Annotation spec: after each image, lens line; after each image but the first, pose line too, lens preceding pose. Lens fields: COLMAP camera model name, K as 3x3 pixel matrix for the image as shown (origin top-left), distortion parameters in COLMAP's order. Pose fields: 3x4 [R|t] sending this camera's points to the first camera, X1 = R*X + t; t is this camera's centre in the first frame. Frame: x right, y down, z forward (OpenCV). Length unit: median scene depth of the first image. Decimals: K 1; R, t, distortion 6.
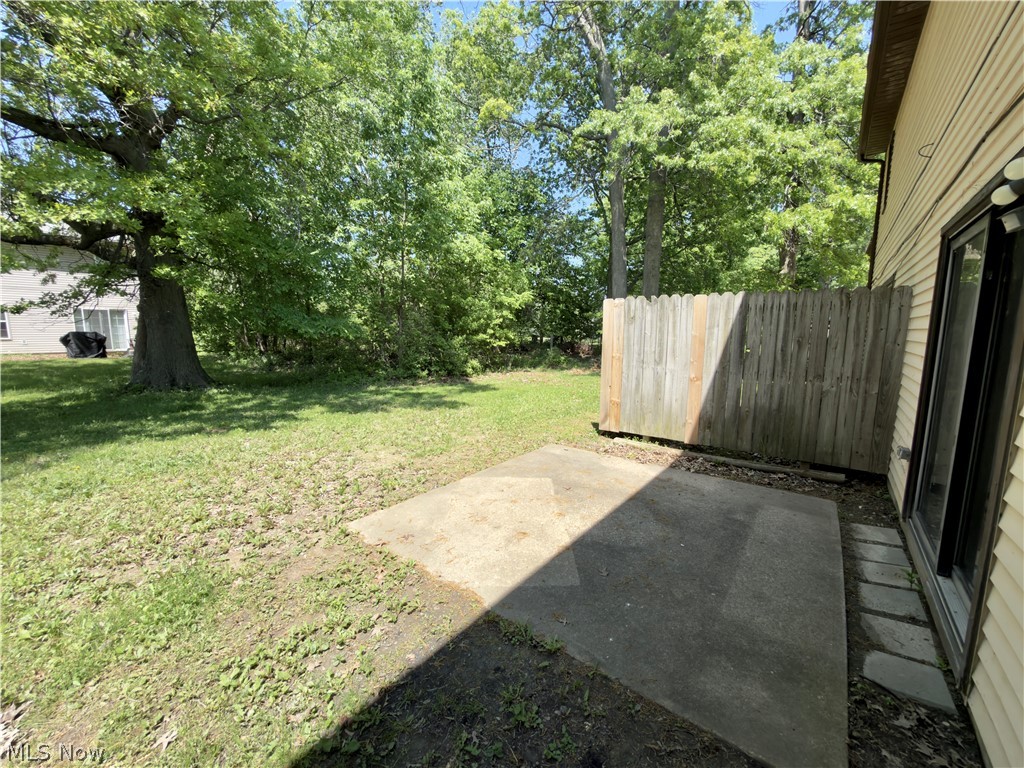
lens RADIAL K [[411.7, 0, 512.2], [0, 411.7, 387.6], [0, 0, 1]] dist [0.003885, -0.000052]
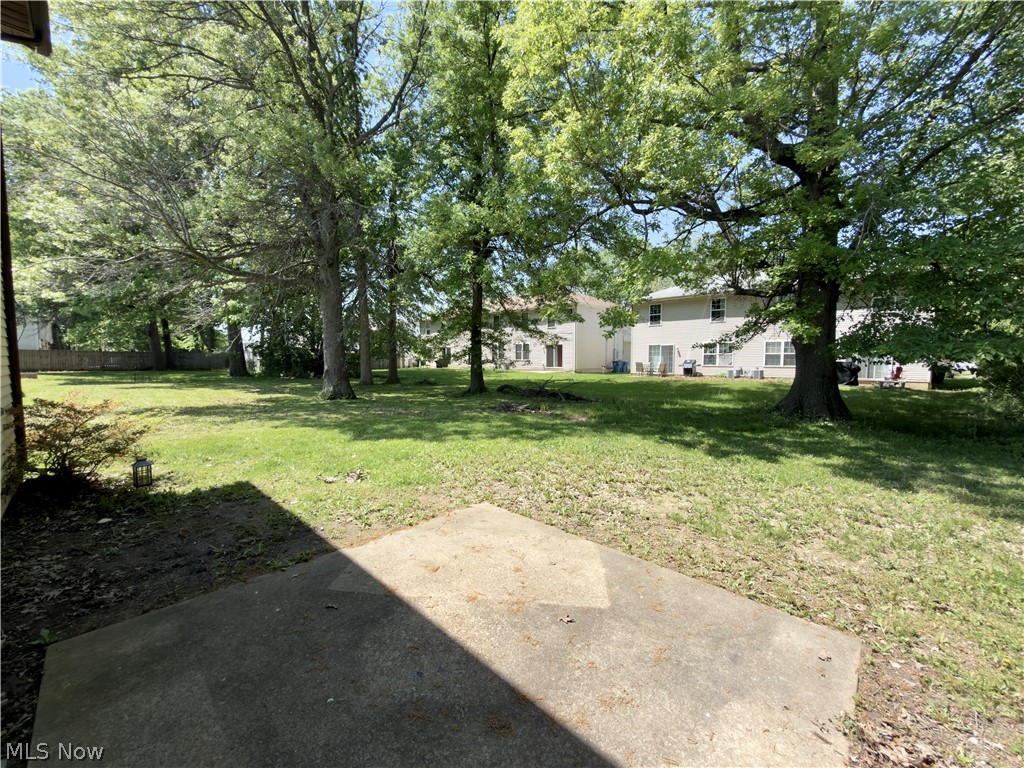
lens RADIAL K [[411.7, 0, 512.7], [0, 411.7, 383.9], [0, 0, 1]] dist [0.003885, -0.000052]
pose [[-0.113707, 0.055181, -0.991981, 0.866148], [-0.135529, 0.988261, 0.070509, -0.152408], [0.984227, 0.142459, -0.104894, 1.129239]]
